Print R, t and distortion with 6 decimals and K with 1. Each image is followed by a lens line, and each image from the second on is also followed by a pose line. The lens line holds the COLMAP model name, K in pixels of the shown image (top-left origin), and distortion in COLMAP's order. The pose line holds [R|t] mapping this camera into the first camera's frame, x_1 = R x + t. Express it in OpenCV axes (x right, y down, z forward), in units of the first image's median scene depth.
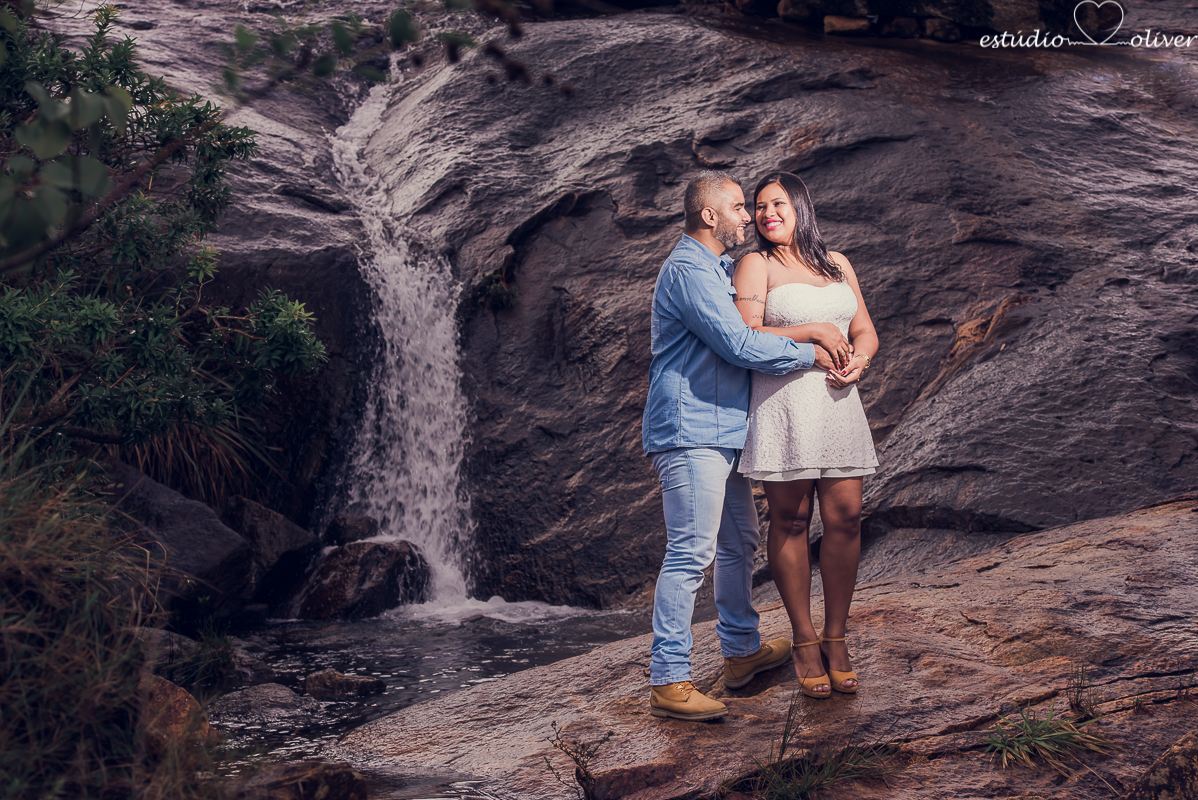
lens RADIAL K [[3029.0, 0, 599.0], [0, 3029.0, 400.0], [0, 0, 1]] dist [0.111230, 0.184140]
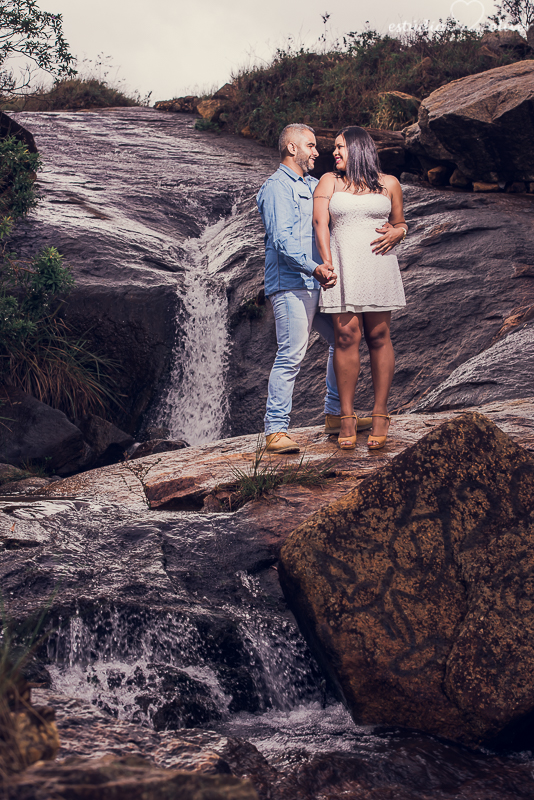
lens RADIAL K [[1601.4, 0, 267.0], [0, 1601.4, 400.0], [0, 0, 1]] dist [-0.071063, -0.153324]
pose [[0.992815, 0.018573, -0.118209, 0.085782], [-0.024944, 0.998302, -0.052645, 0.065918], [0.117030, 0.055216, 0.991592, 0.094175]]
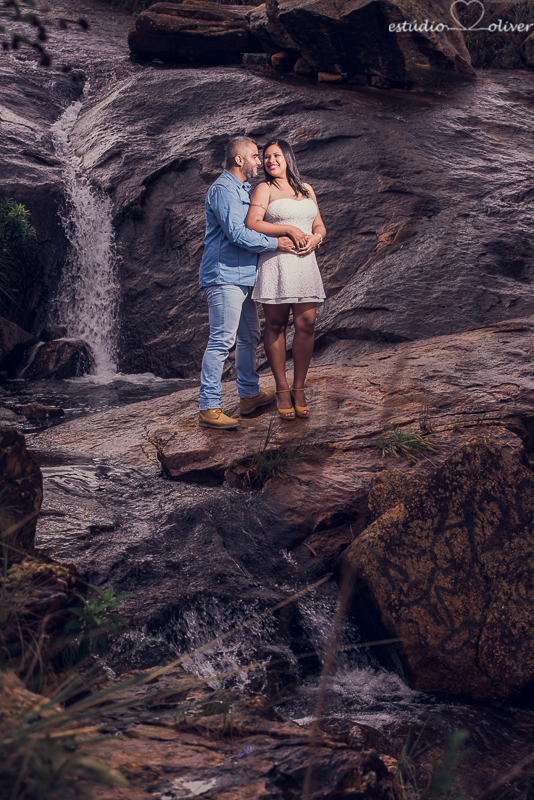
lens RADIAL K [[1601.4, 0, 267.0], [0, 1601.4, 400.0], [0, 0, 1]] dist [-0.071063, -0.153324]
pose [[0.998674, 0.030442, 0.041527, 0.010000], [-0.033287, 0.997017, 0.069635, 0.009843], [-0.039283, -0.070925, 0.996708, 0.005825]]
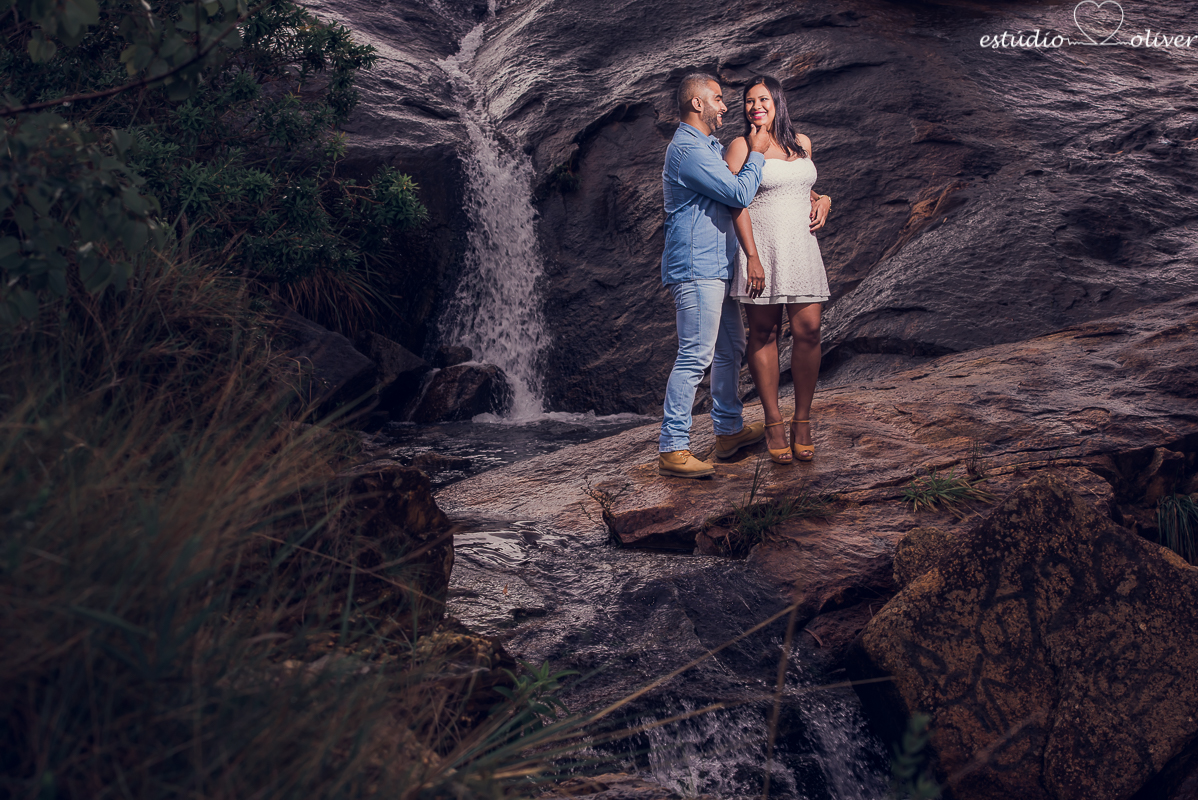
lens RADIAL K [[2398.1, 0, 599.0], [0, 2398.1, 400.0], [0, 0, 1]] dist [-0.071063, -0.153324]
pose [[0.999555, 0.008880, -0.028479, 0.011610], [-0.007534, 0.998864, 0.047045, 0.011400], [0.028865, -0.046809, 0.998487, -0.041516]]
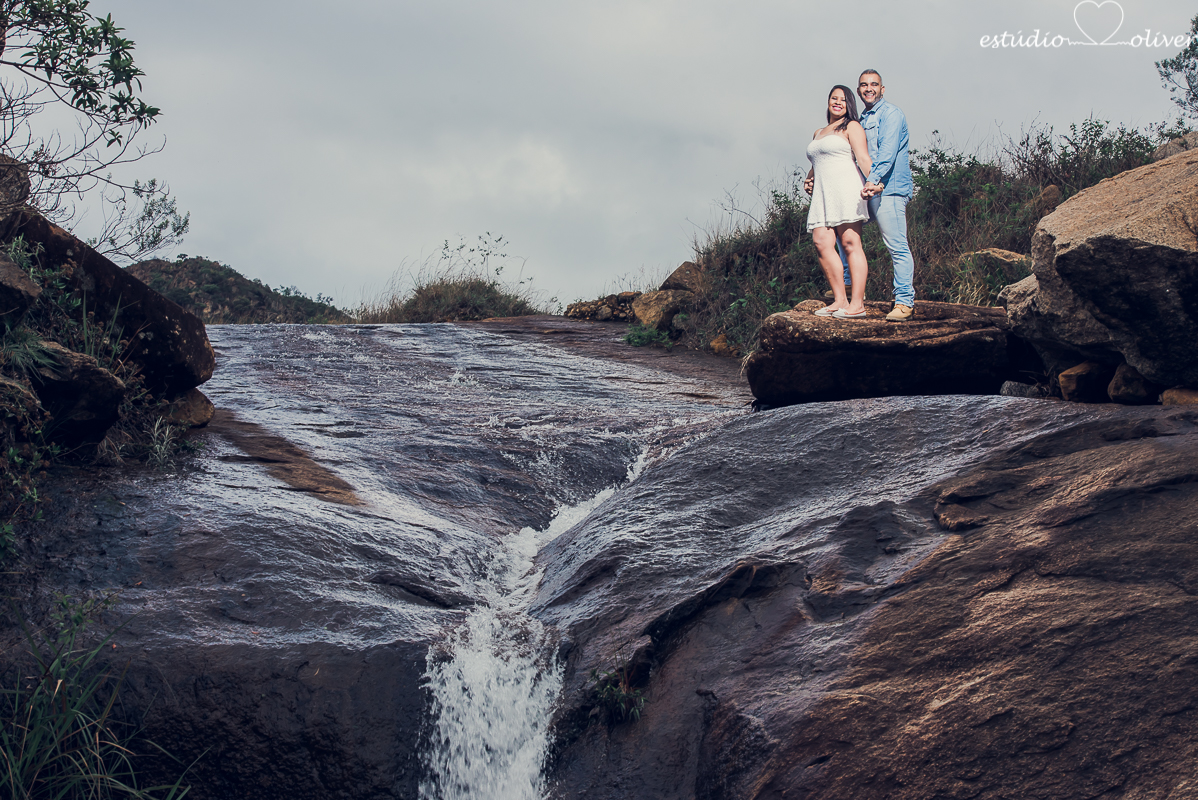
lens RADIAL K [[2398.1, 0, 599.0], [0, 2398.1, 400.0], [0, 0, 1]] dist [-0.071063, -0.153324]
pose [[0.976668, -0.033146, -0.212182, 0.080310], [-0.013631, 0.976457, -0.215282, 0.014787], [0.214322, 0.213152, 0.953222, 0.484304]]
